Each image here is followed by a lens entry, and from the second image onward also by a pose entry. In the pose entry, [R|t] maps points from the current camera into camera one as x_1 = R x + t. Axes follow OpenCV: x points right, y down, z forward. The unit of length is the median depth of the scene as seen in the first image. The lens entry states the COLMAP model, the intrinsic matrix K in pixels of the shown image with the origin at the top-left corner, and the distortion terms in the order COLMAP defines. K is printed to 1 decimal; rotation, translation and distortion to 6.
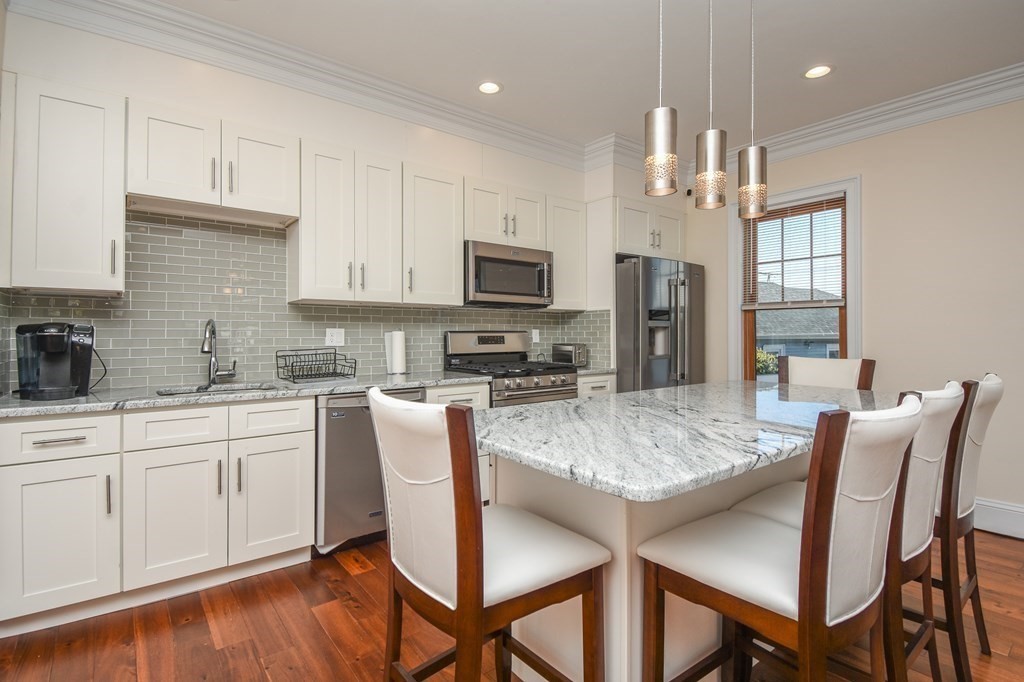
lens RADIAL K [[487.2, 0, 513.3], [0, 487.2, 327.6], [0, 0, 1]] dist [-0.001424, -0.000097]
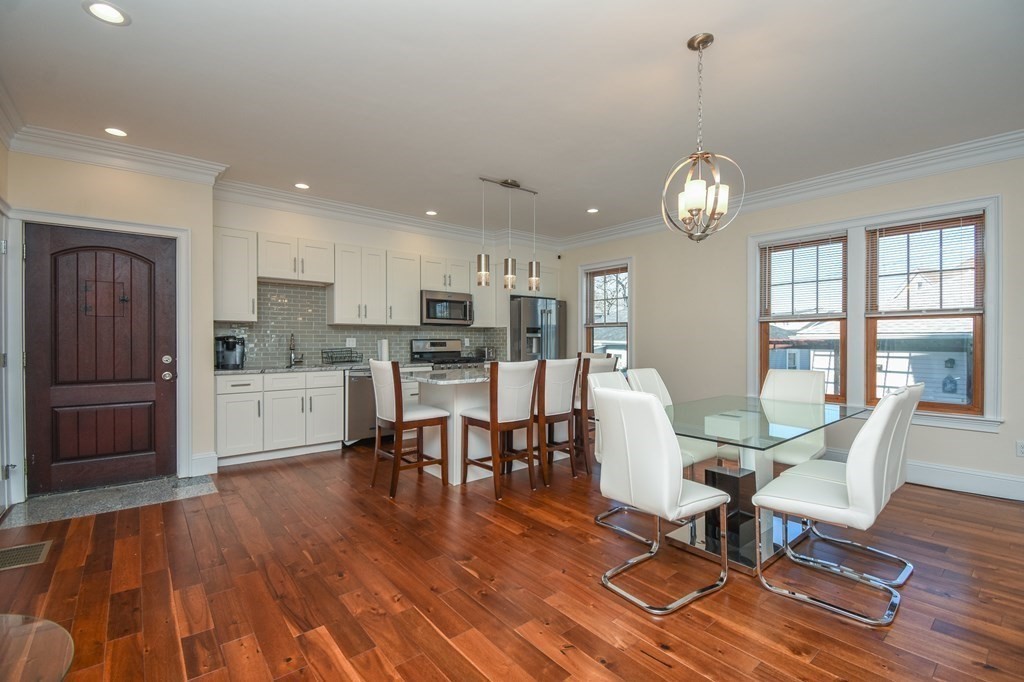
lens RADIAL K [[452.2, 0, 512.0], [0, 452.2, 341.0], [0, 0, 1]] dist [-0.000194, -0.000057]
pose [[0.999585, 0.000725, 0.028793, 0.195044], [-0.001075, 0.999926, 0.012136, -0.007608], [-0.028782, -0.012162, 0.999512, -0.716003]]
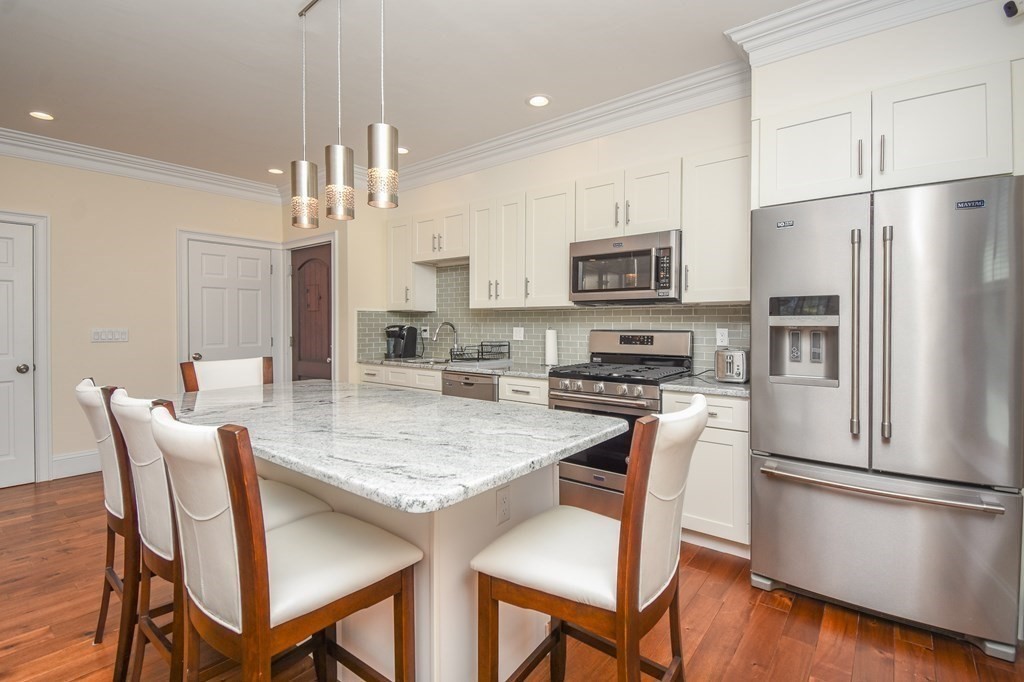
lens RADIAL K [[511.4, 0, 510.6], [0, 511.4, 314.0], [0, 0, 1]] dist [0.032944, 0.000034]
pose [[0.196587, -0.021312, -0.980255, 0.951203], [0.006889, 0.999769, -0.020355, -0.005763], [0.980462, -0.002751, 0.196689, 0.655507]]
